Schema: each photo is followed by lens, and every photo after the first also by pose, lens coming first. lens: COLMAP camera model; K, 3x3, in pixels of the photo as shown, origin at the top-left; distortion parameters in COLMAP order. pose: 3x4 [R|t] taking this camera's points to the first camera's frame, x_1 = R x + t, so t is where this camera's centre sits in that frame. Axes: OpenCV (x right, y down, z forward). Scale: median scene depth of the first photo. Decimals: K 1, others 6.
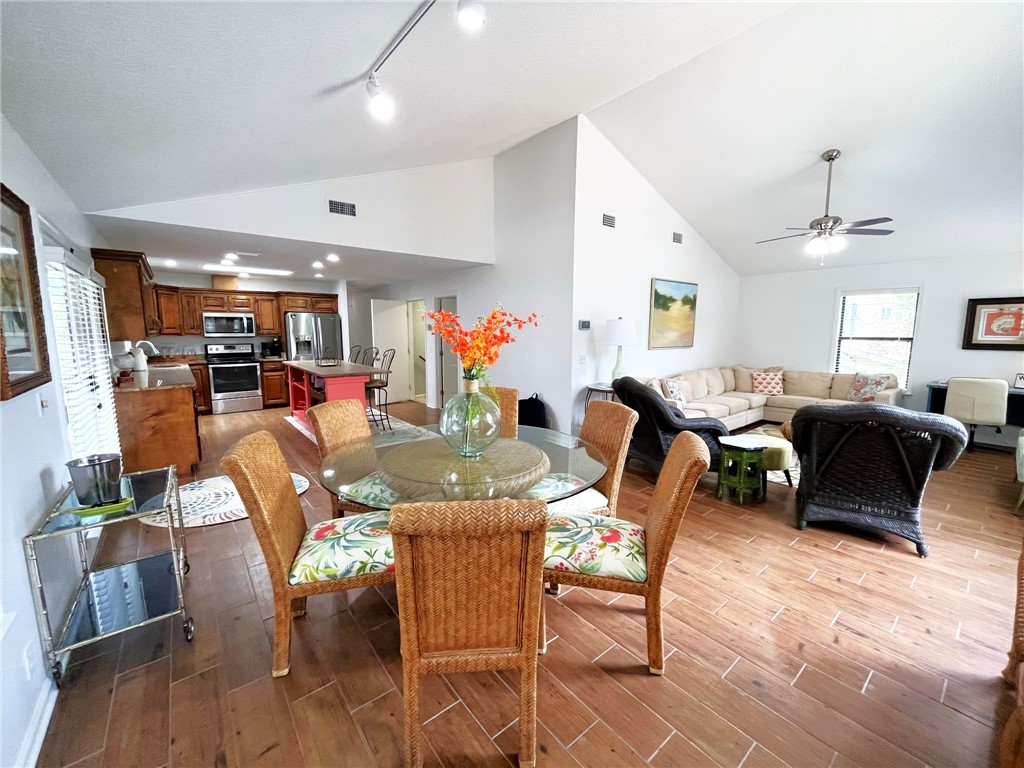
lens RADIAL K [[415.8, 0, 513.1], [0, 415.8, 385.2], [0, 0, 1]] dist [-0.004413, 0.001110]
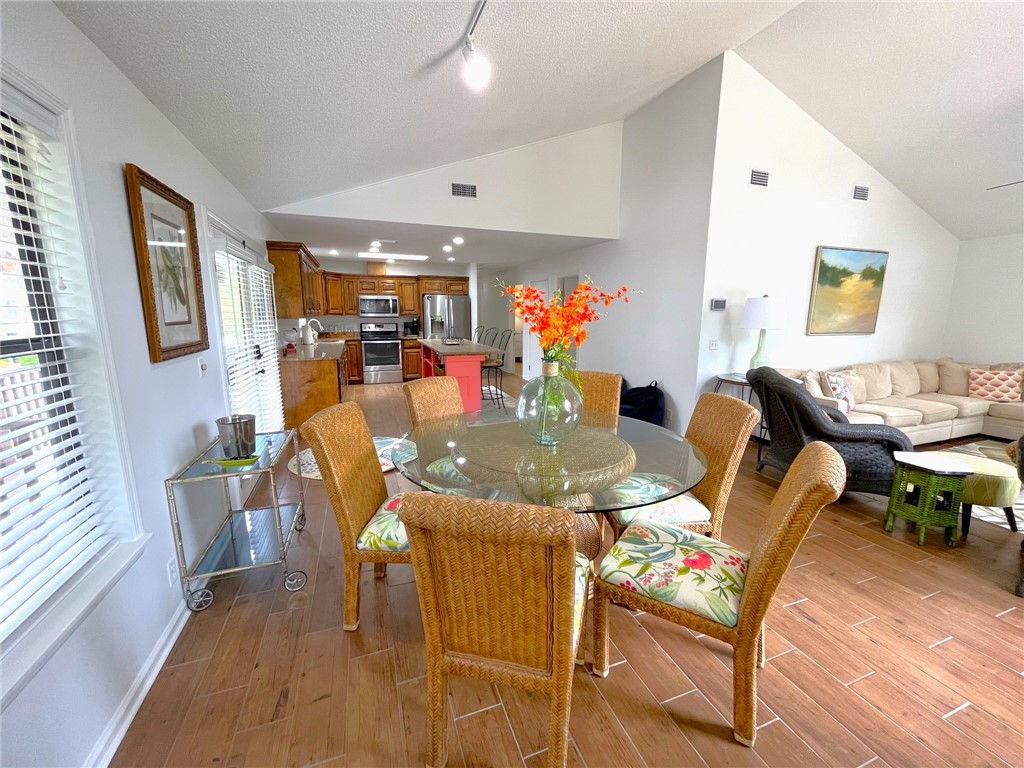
lens RADIAL K [[415.8, 0, 512.8], [0, 415.8, 384.2], [0, 0, 1]] dist [-0.004413, 0.001110]
pose [[0.947326, 0.057597, -0.315049, 0.056500], [-0.045468, 0.997919, 0.045721, -0.000983], [0.317026, -0.028988, 0.947974, 0.054144]]
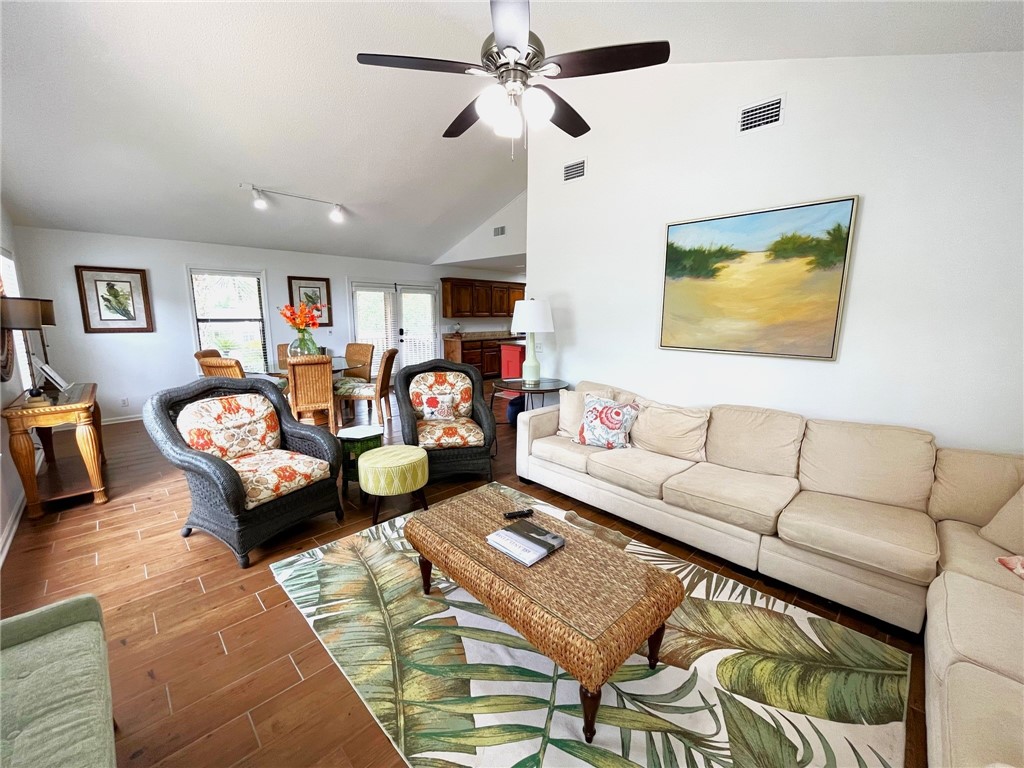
lens RADIAL K [[415.8, 0, 513.6], [0, 415.8, 385.0], [0, 0, 1]] dist [-0.004413, 0.001110]
pose [[0.094751, 0.171579, -0.980603, 1.212029], [-0.139227, 0.977638, 0.157607, -0.134093], [0.985717, 0.121593, 0.116520, 0.988903]]
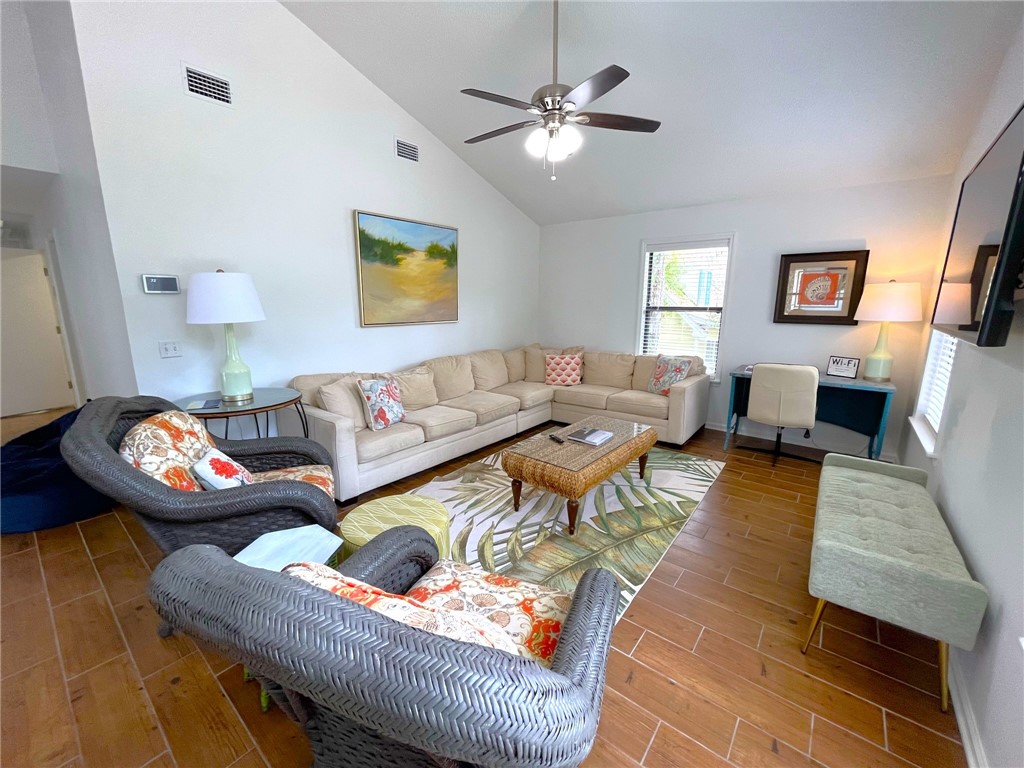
lens RADIAL K [[415.8, 0, 512.2], [0, 415.8, 386.3], [0, 0, 1]] dist [-0.004413, 0.001110]
pose [[0.977062, -0.041225, 0.208927, 0.562208], [0.026060, 0.996856, 0.074824, -0.049732], [-0.211355, -0.067663, 0.975065, 0.438084]]
